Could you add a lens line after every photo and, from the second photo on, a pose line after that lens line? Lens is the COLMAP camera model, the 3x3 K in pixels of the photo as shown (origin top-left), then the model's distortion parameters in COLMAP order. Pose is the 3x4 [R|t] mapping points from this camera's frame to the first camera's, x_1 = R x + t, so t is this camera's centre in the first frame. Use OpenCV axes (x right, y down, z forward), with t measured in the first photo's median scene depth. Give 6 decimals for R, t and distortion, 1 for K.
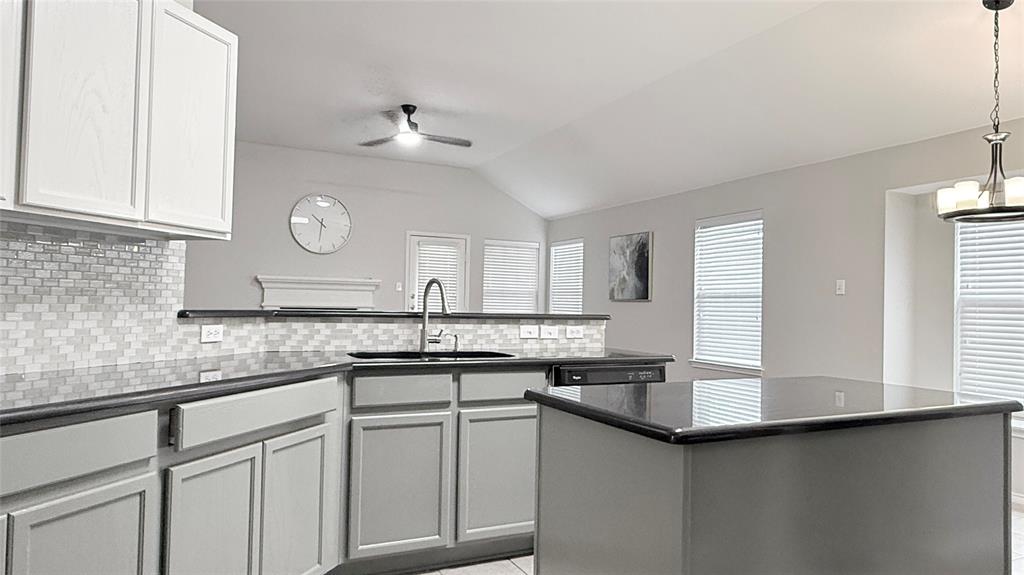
lens RADIAL K [[633.7, 0, 507.7], [0, 633.7, 291.6], [0, 0, 1]] dist [0.001067, -0.000300]
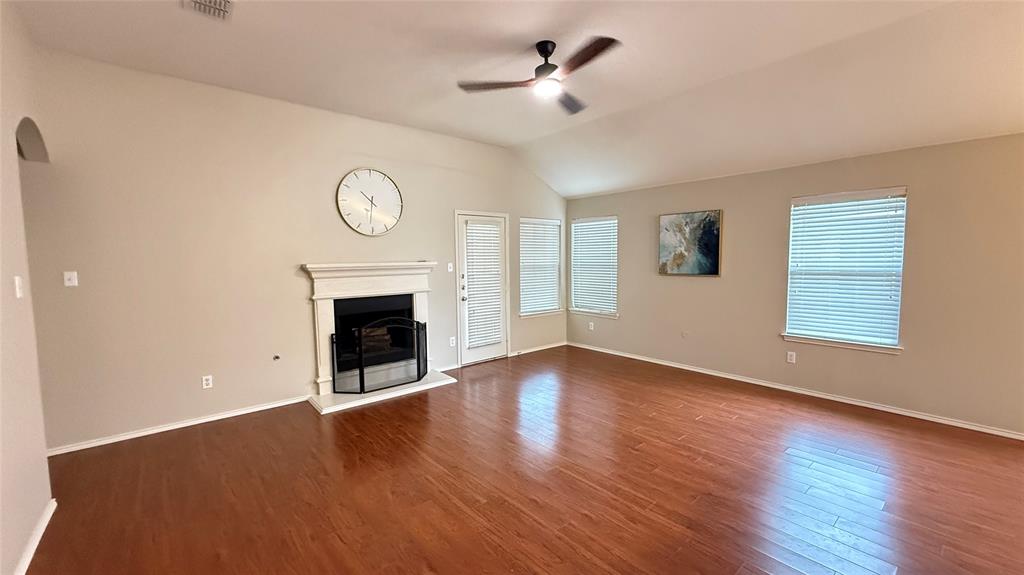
lens RADIAL K [[406.9, 0, 509.0], [0, 406.9, 287.5], [0, 0, 1]] dist [0.002329, 0.000220]
pose [[0.968647, -0.051099, 0.243130, -0.263425], [0.027670, 0.994720, 0.098821, -0.040506], [-0.246896, -0.088995, 0.964947, 0.403599]]
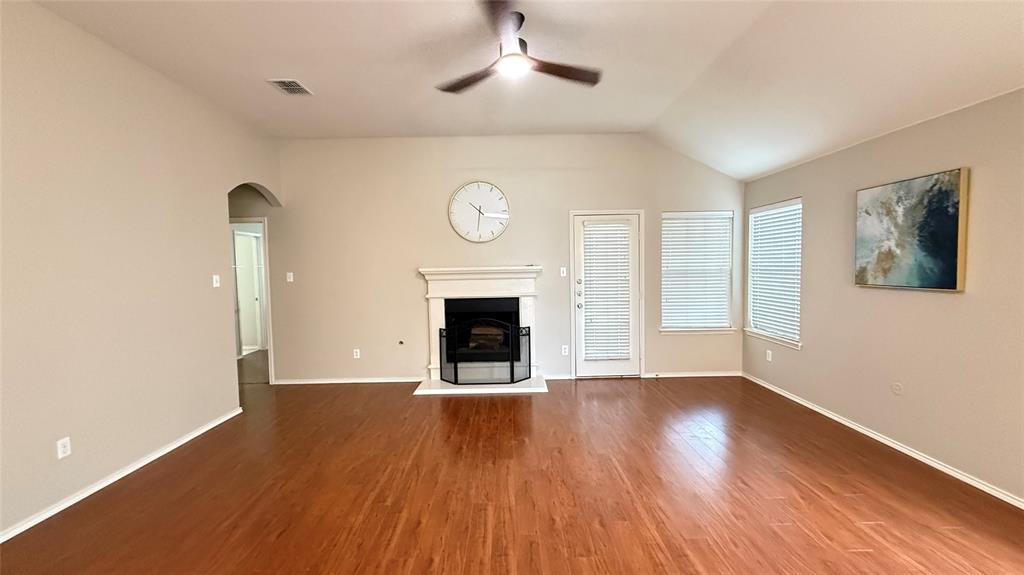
lens RADIAL K [[406.9, 0, 509.0], [0, 406.9, 287.5], [0, 0, 1]] dist [0.002329, 0.000220]
pose [[0.901139, -0.015009, -0.433270, 0.017885], [0.046496, 0.996982, 0.062168, -0.028658], [0.431029, -0.076167, 0.899118, 0.467282]]
